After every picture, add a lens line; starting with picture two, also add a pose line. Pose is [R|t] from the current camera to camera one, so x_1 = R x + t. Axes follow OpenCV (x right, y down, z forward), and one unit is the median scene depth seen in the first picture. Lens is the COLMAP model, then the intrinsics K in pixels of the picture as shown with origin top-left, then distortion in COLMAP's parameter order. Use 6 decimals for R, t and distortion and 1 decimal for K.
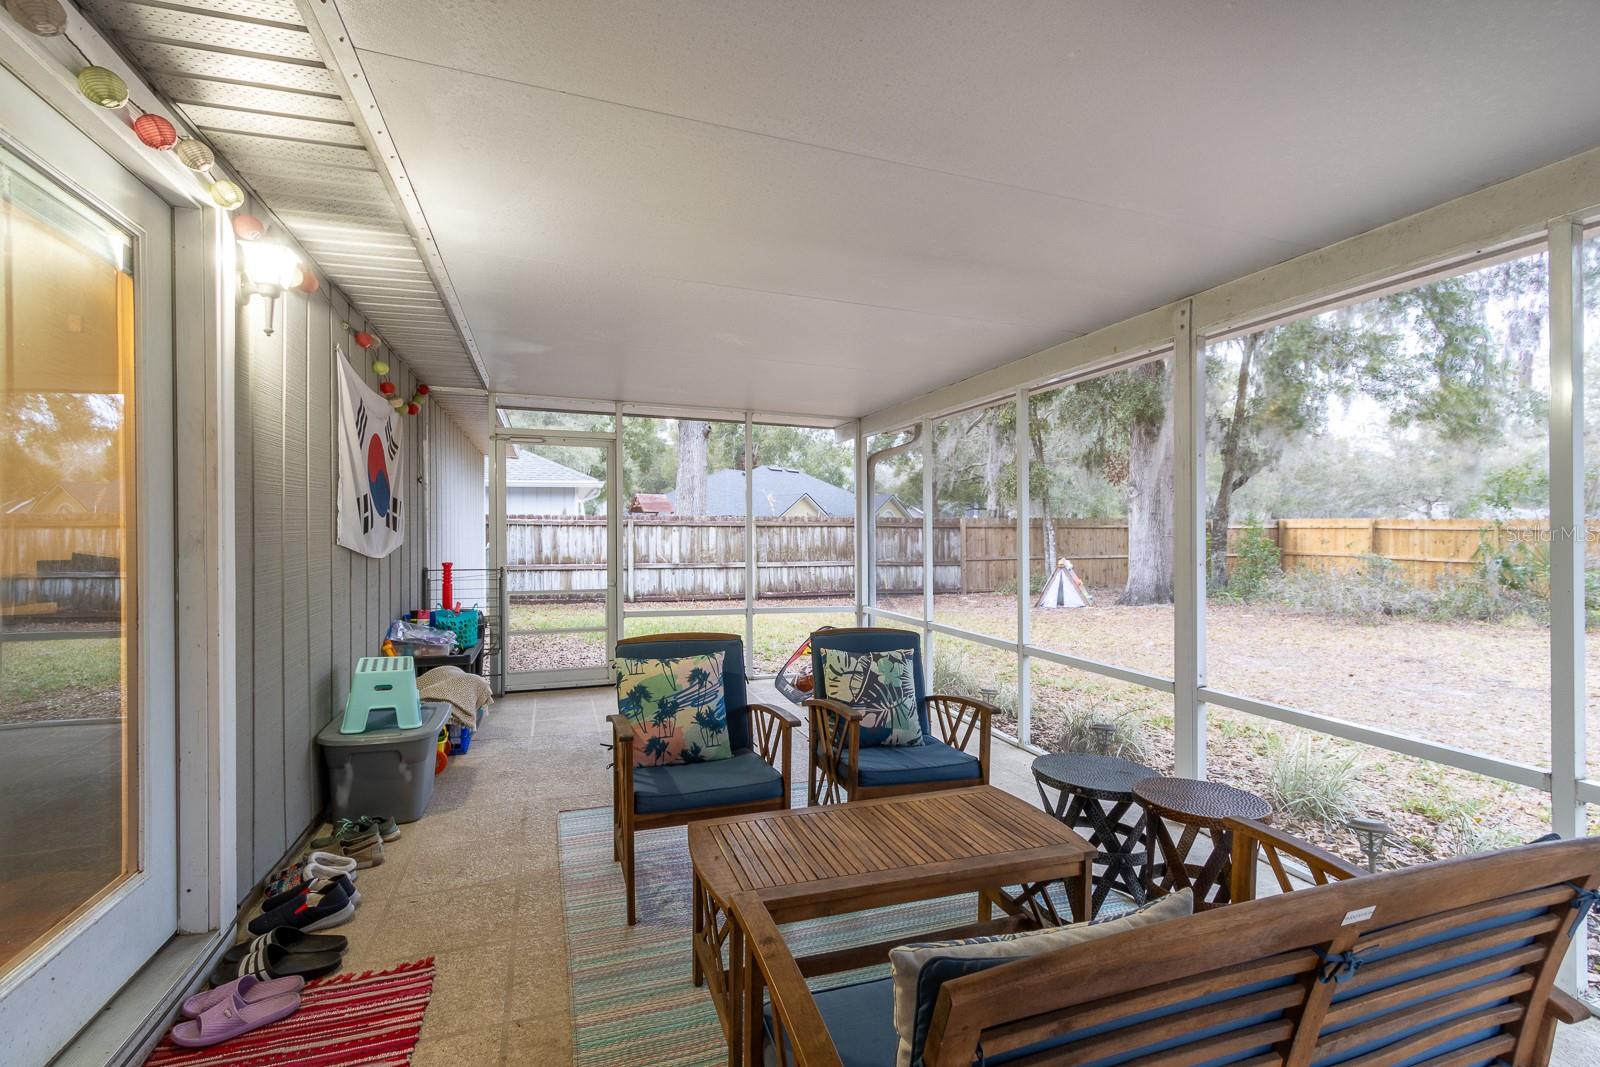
lens RADIAL K [[742.1, 0, 791.8], [0, 742.1, 543.2], [0, 0, 1]] dist [0.003221, 0.000010]
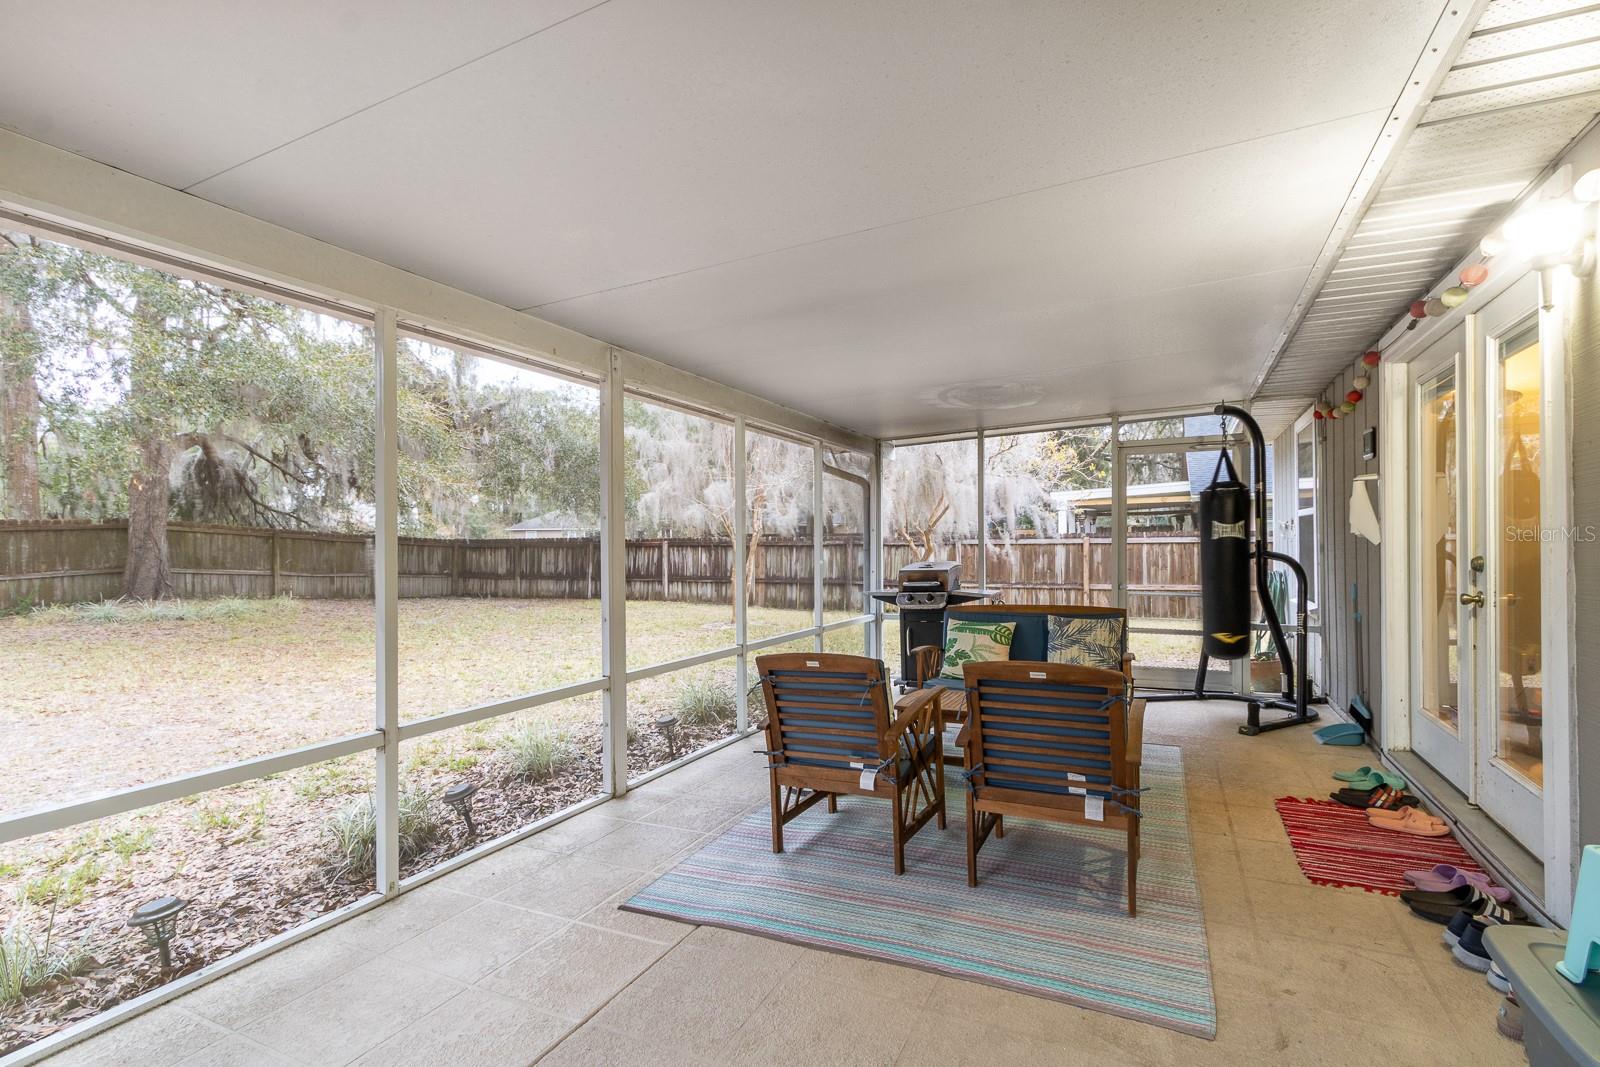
lens RADIAL K [[742.1, 0, 791.8], [0, 742.1, 543.2], [0, 0, 1]] dist [0.003221, 0.000010]
pose [[-0.714207, 0.016807, 0.699733, -0.483111], [0.019782, 0.999797, -0.003822, -0.006521], [-0.699655, 0.011112, -0.714394, 1.612663]]
